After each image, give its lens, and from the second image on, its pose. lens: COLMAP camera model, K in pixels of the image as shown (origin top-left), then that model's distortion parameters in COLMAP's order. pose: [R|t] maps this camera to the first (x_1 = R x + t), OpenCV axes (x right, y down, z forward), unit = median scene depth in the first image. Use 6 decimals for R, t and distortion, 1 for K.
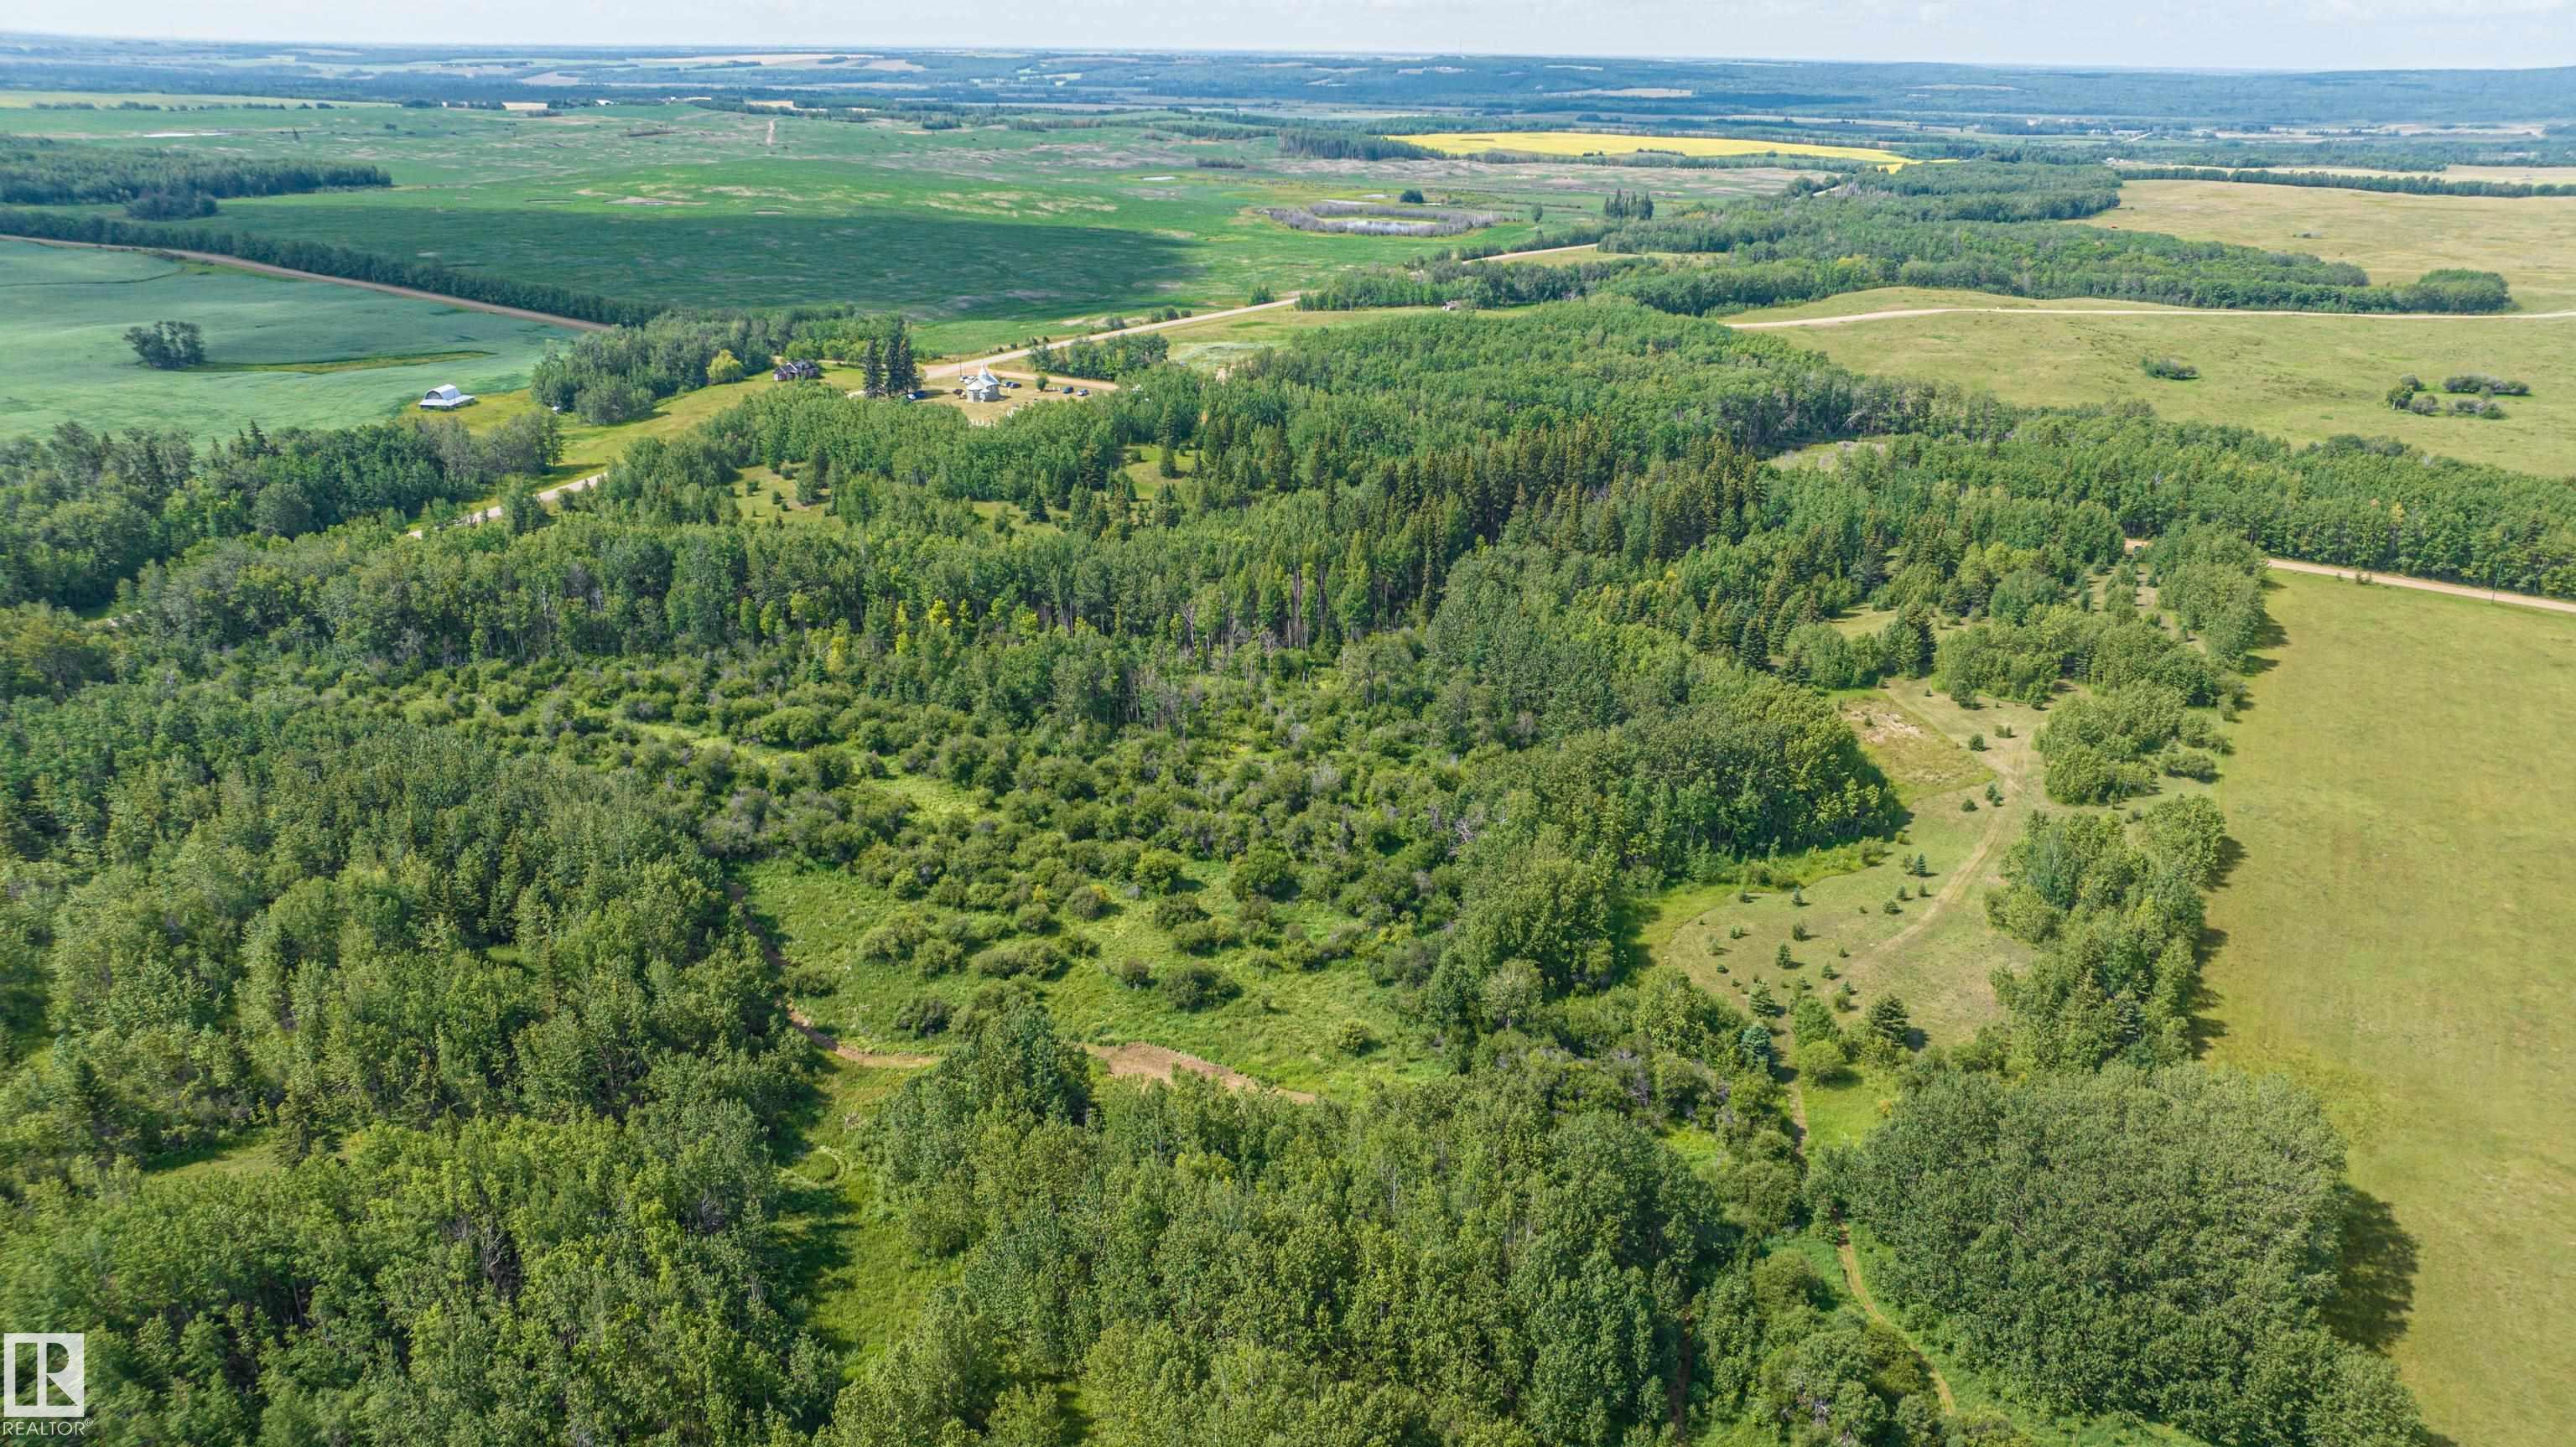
lens RADIAL K [[1812.6, 0, 1289.8], [0, 1812.6, 720.5], [0, 0, 1]] dist [-0.023561, 0.001939]
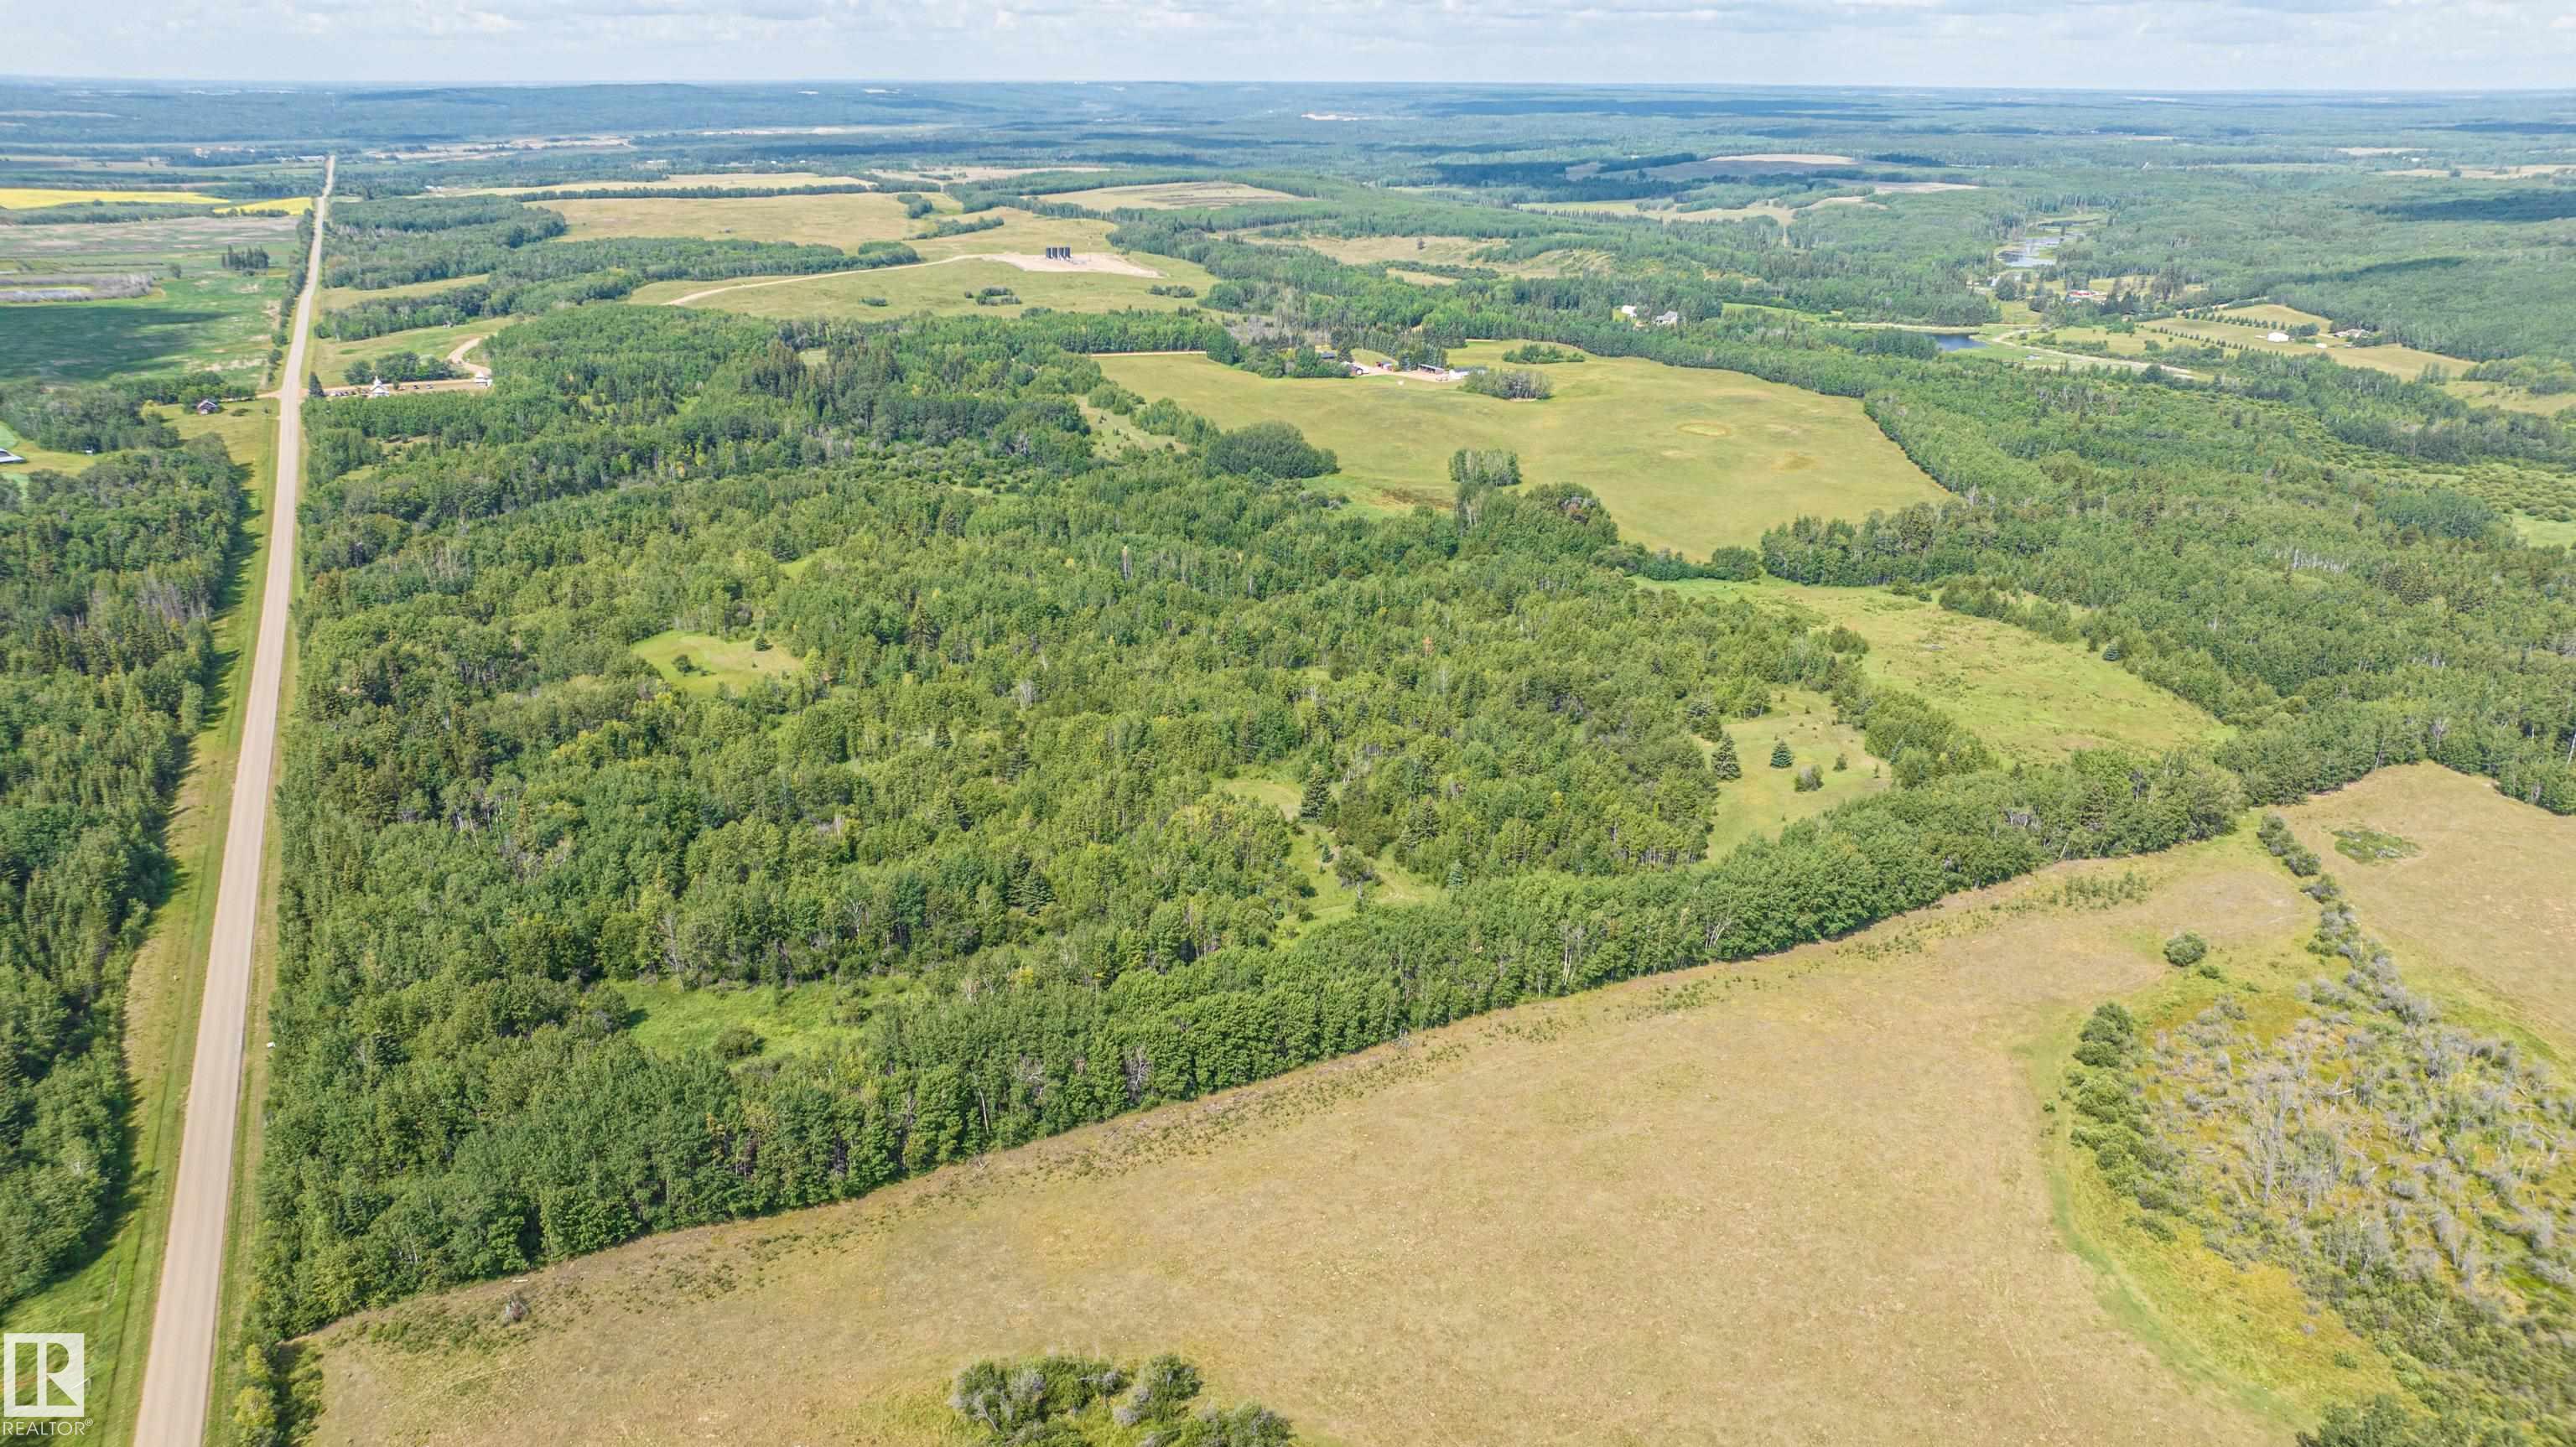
lens RADIAL K [[1807.7, 0, 1290.7], [0, 1807.7, 729.8], [0, 0, 1]] dist [-0.020307, 0.002271]
pose [[0.564370, -0.293799, 0.771472, -1.673836], [0.293342, 0.944908, 0.145255, 0.165546], [-0.771646, 0.144327, 0.619461, -0.893932]]
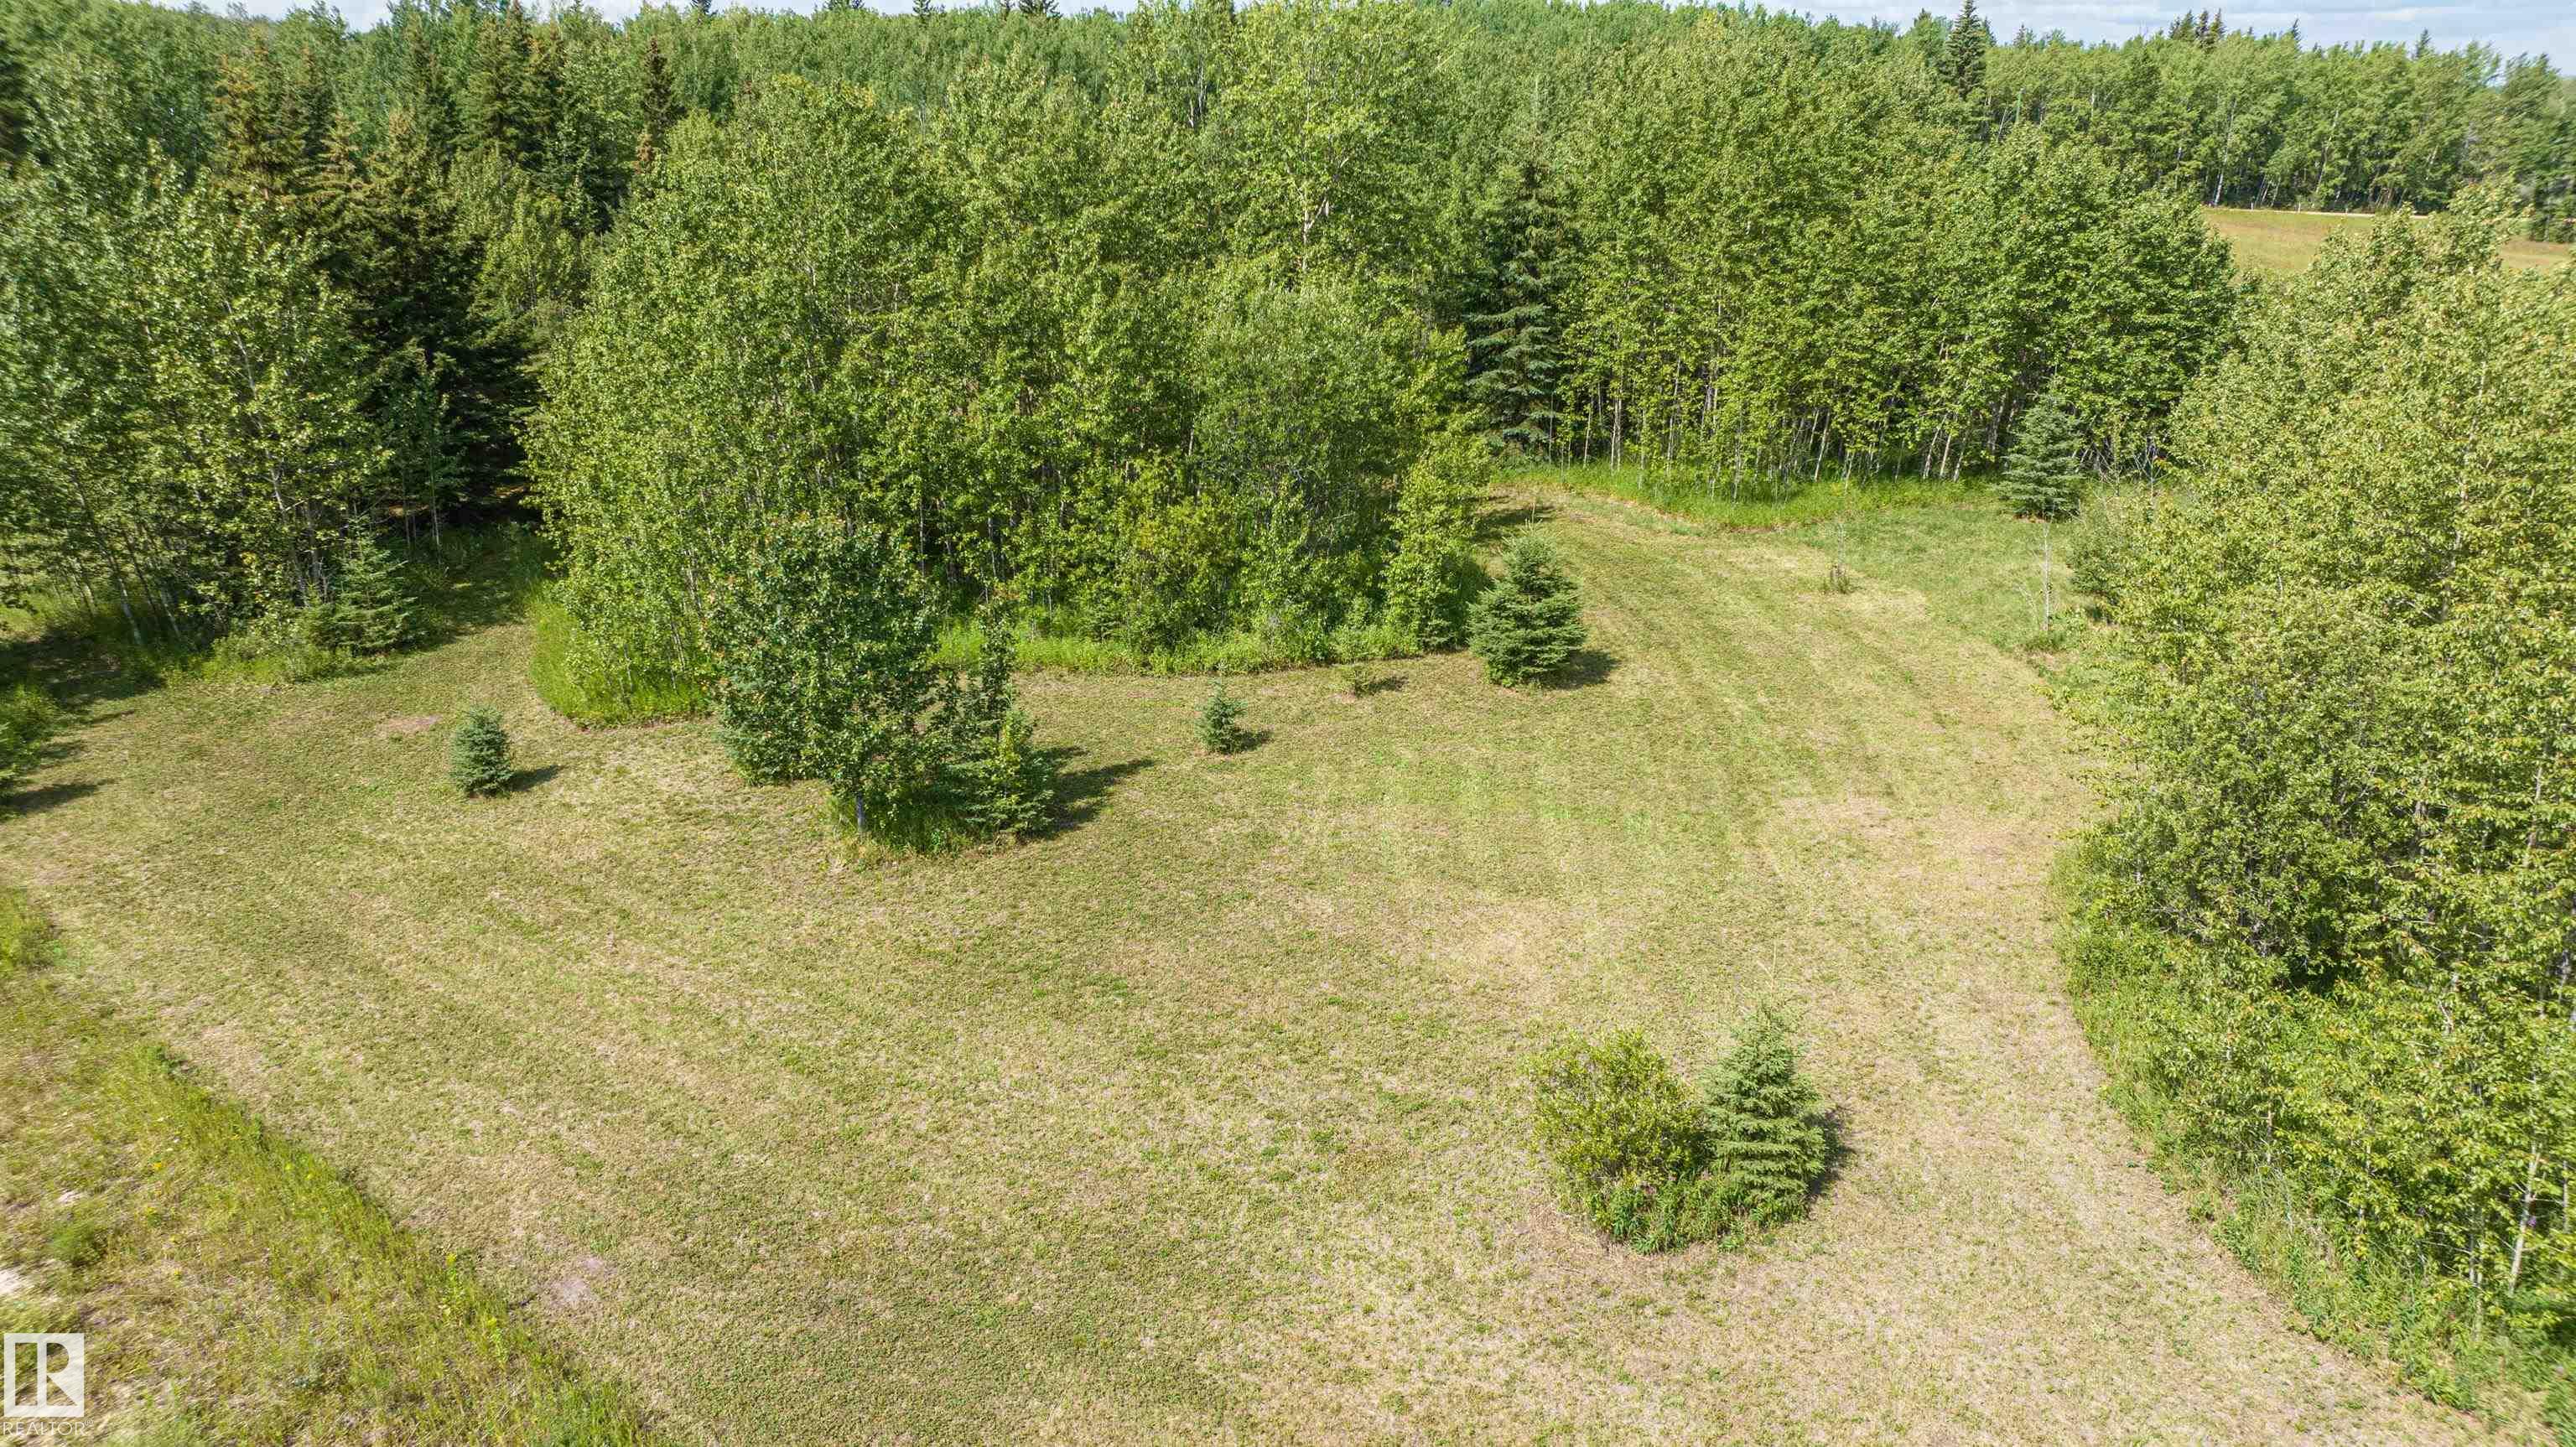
lens RADIAL K [[1814.7, 0, 1291.6], [0, 1814.7, 719.5], [0, 0, 1]] dist [-0.035513, 0.027611]
pose [[0.780106, -0.216174, 0.587115, 0.339208], [0.227078, 0.972250, 0.056258, -0.013600], [-0.582984, 0.089434, 0.807547, 0.923255]]
